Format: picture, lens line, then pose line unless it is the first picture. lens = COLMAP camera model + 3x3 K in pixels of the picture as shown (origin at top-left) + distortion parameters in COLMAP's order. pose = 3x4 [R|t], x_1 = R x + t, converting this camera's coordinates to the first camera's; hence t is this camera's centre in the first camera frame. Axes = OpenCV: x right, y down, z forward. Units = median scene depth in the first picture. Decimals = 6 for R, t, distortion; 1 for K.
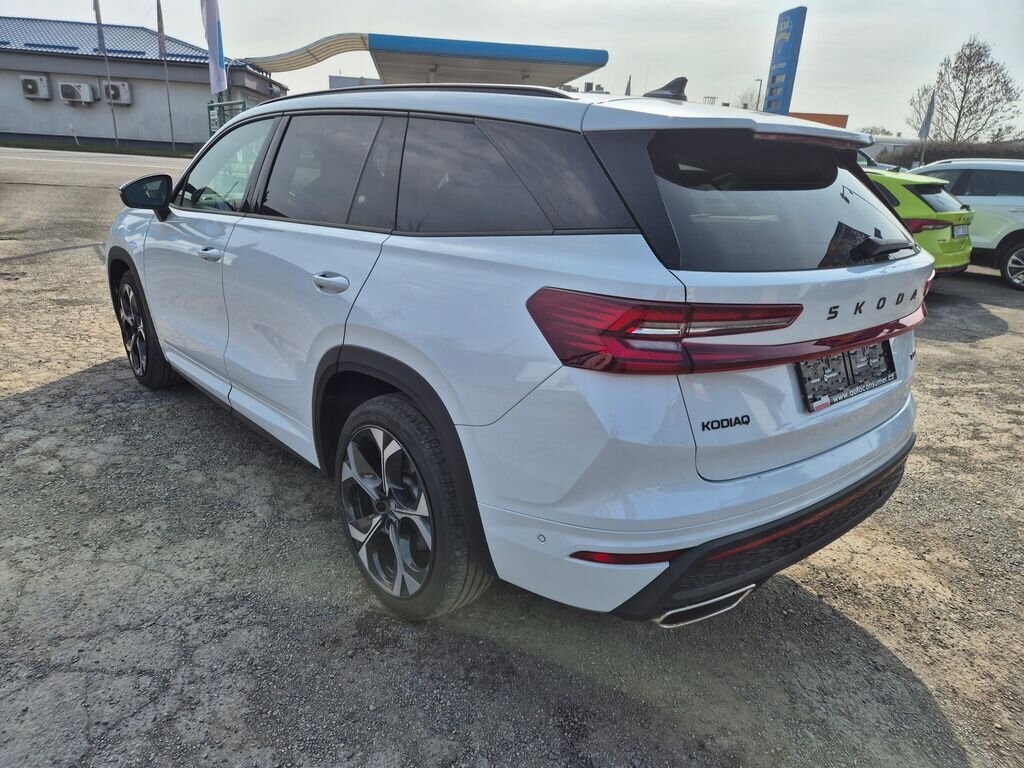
lens RADIAL K [[688.9, 0, 512.0], [0, 688.9, 384.0], [0, 0, 1]] dist [0.062501, -0.040550]
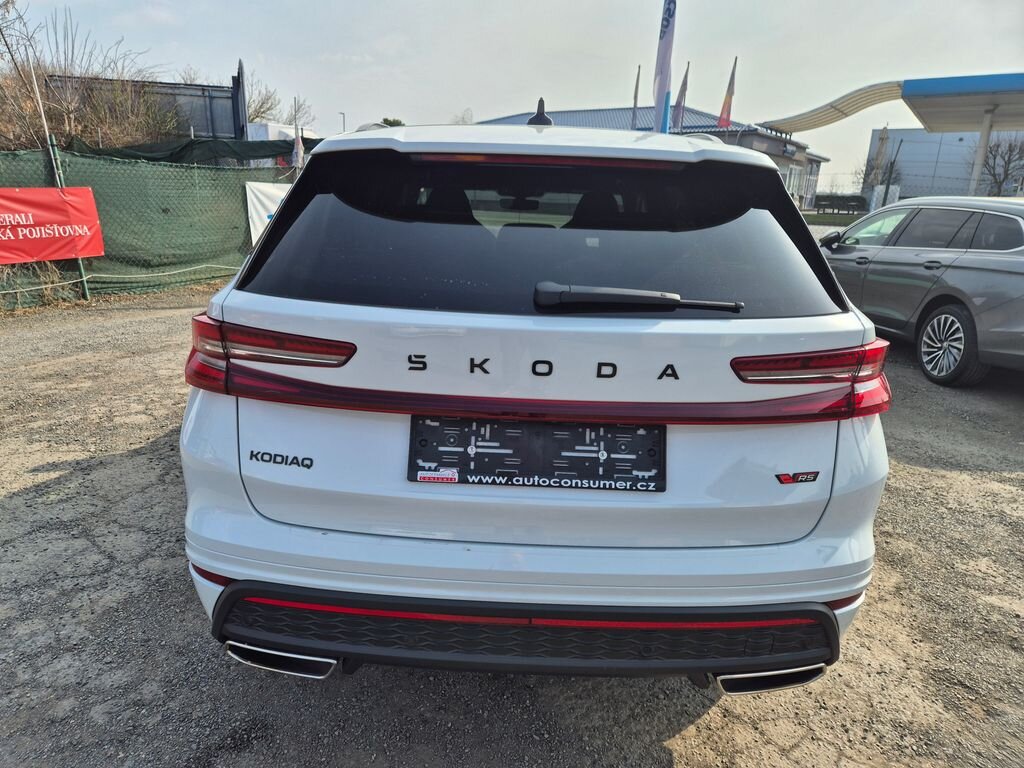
lens RADIAL K [[688.9, 0, 512.0], [0, 688.9, 384.0], [0, 0, 1]] dist [0.062501, -0.040550]
pose [[0.745581, 0.152049, -0.648838, 1.104685], [-0.202732, 0.979228, -0.003488, -0.099935], [0.634830, 0.134141, 0.760919, 0.466742]]
